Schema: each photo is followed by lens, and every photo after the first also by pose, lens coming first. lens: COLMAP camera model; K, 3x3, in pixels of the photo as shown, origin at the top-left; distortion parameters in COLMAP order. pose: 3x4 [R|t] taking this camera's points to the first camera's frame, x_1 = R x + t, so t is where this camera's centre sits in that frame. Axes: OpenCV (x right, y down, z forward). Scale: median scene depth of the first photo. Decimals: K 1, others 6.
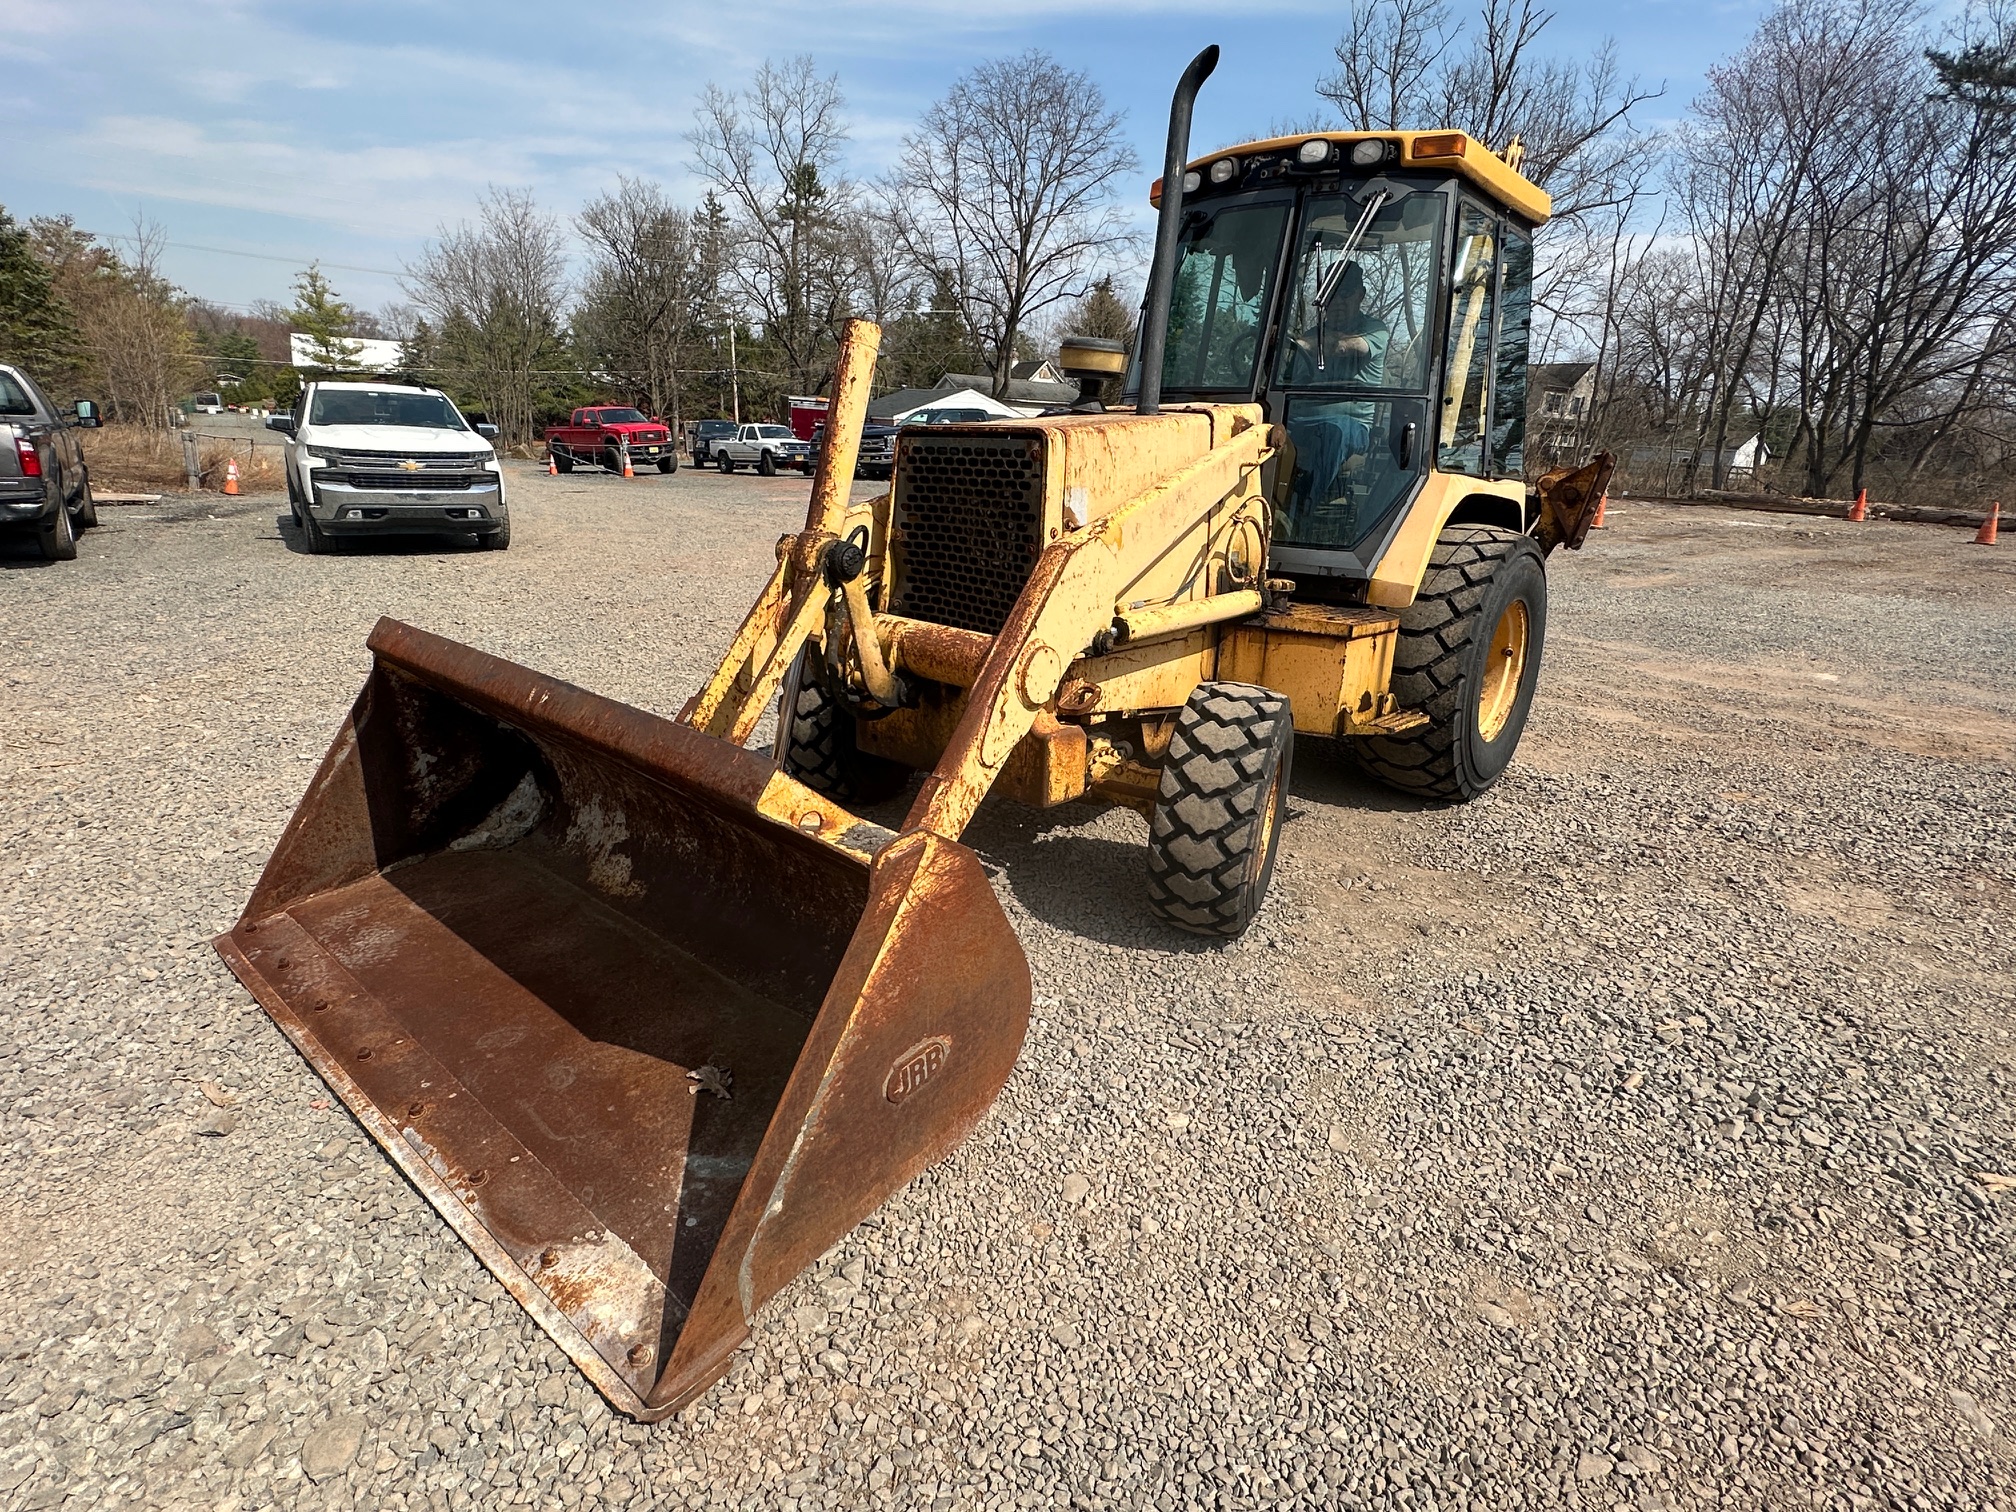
lens RADIAL K [[1017.5, 0, 1005.1], [0, 1017.5, 755.9], [0, 0, 1]] dist [-0.002275, 0.000861]
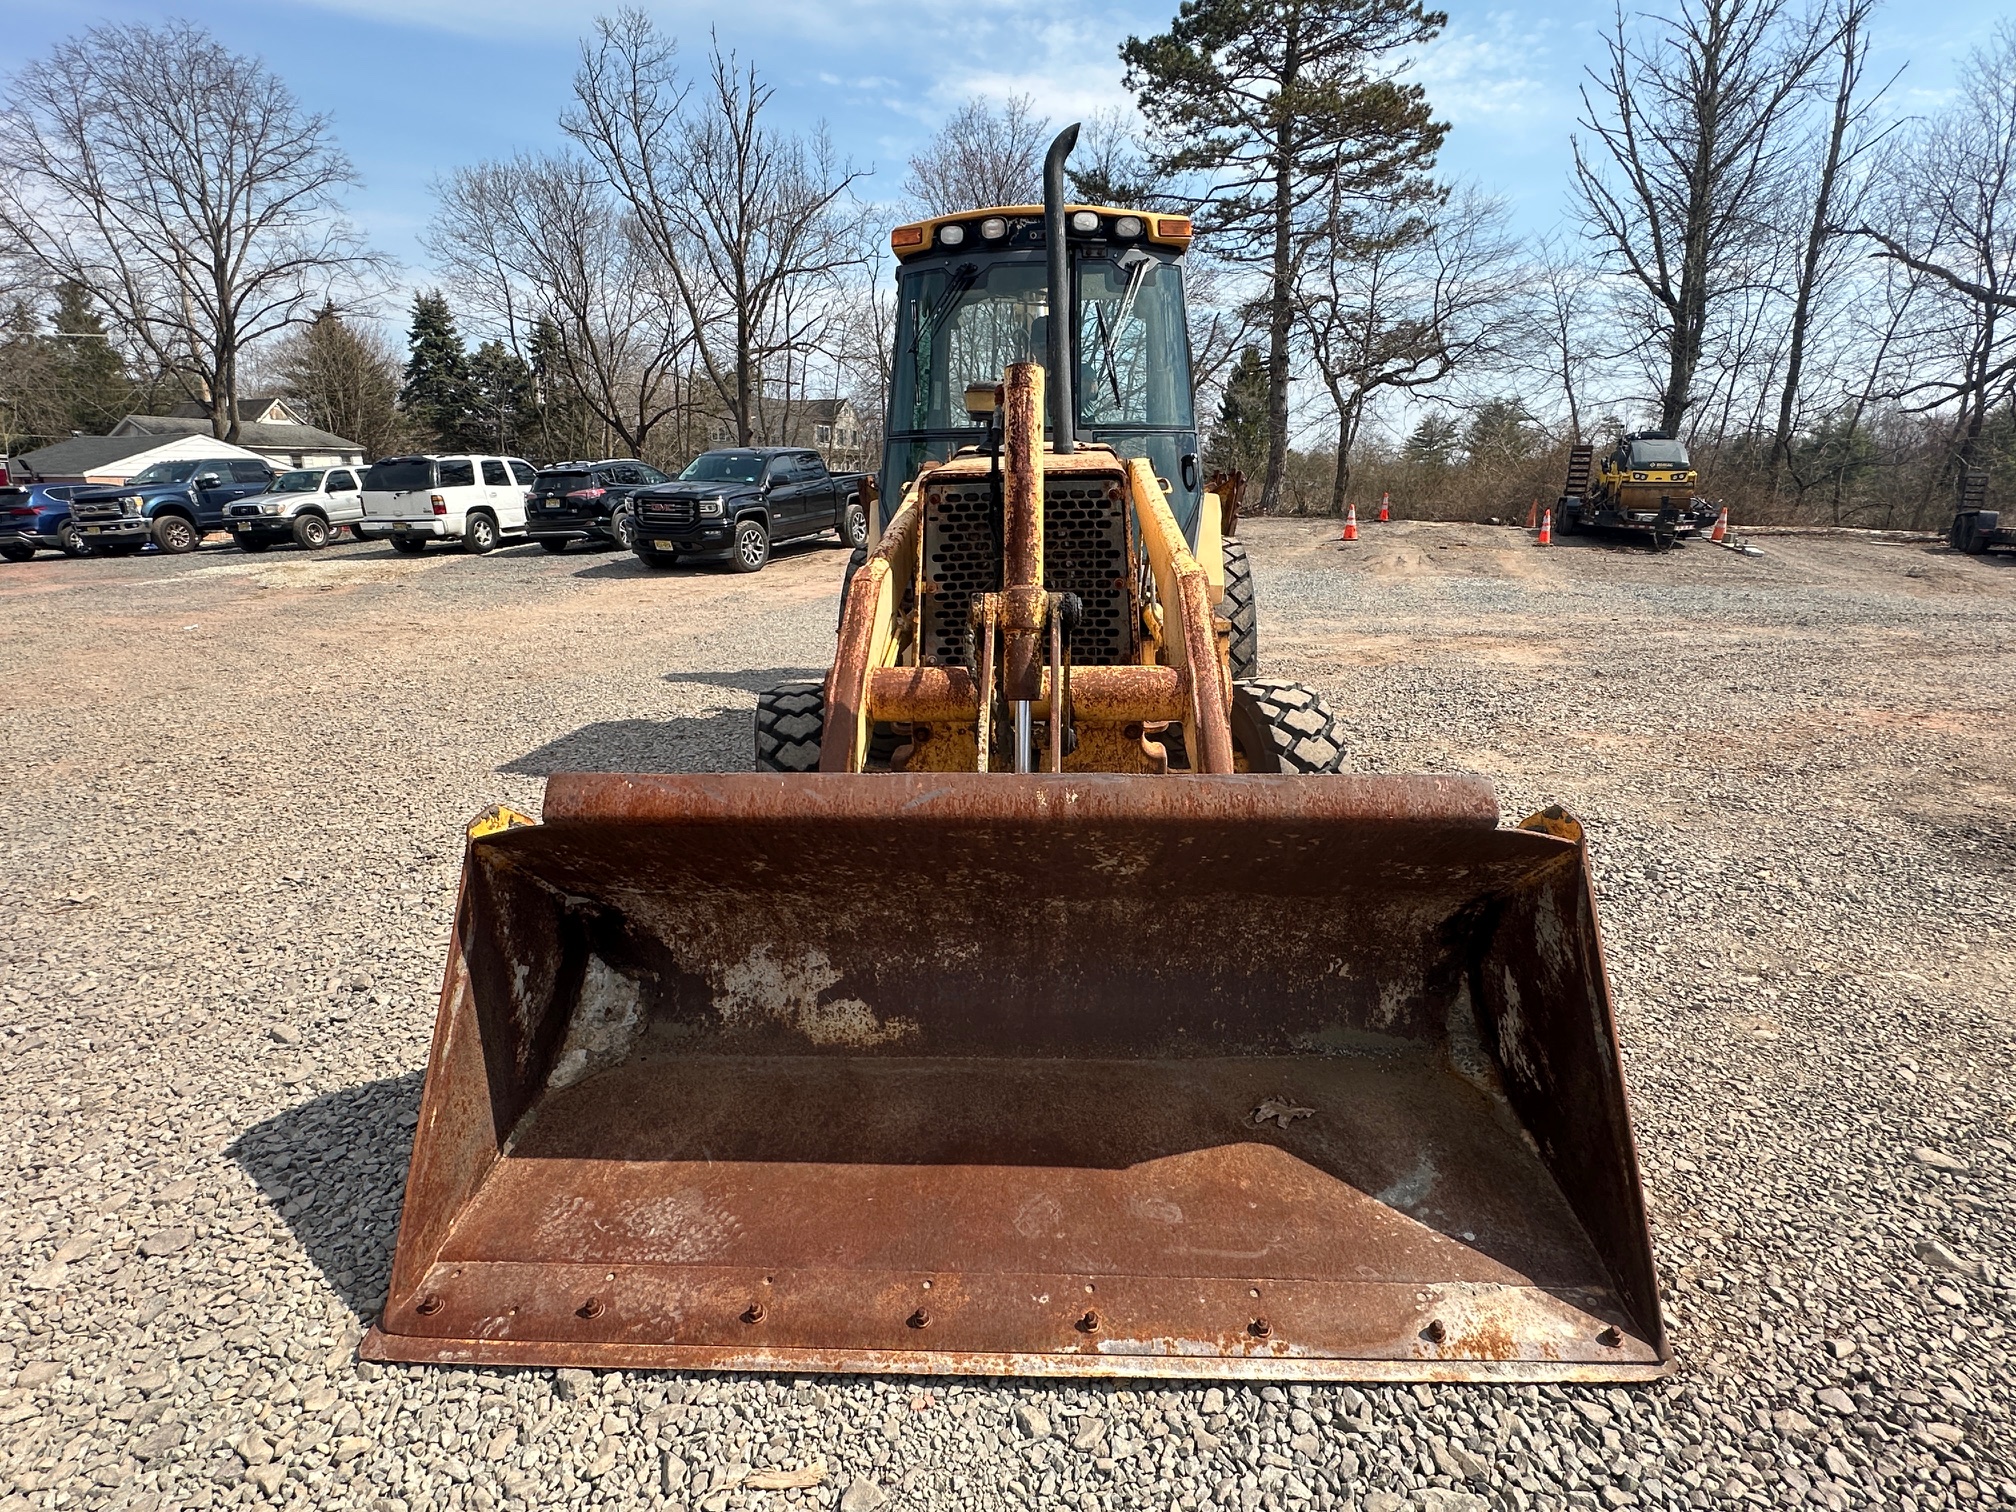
lens RADIAL K [[1016.5, 0, 1007.7], [0, 1016.5, 760.9], [0, 0, 1]] dist [-0.002816, 0.001321]
pose [[0.784048, -0.209819, 0.584161, -0.537400], [0.225574, 0.973103, 0.046758, -0.075443], [-0.578260, 0.095111, 0.810290, 0.177426]]
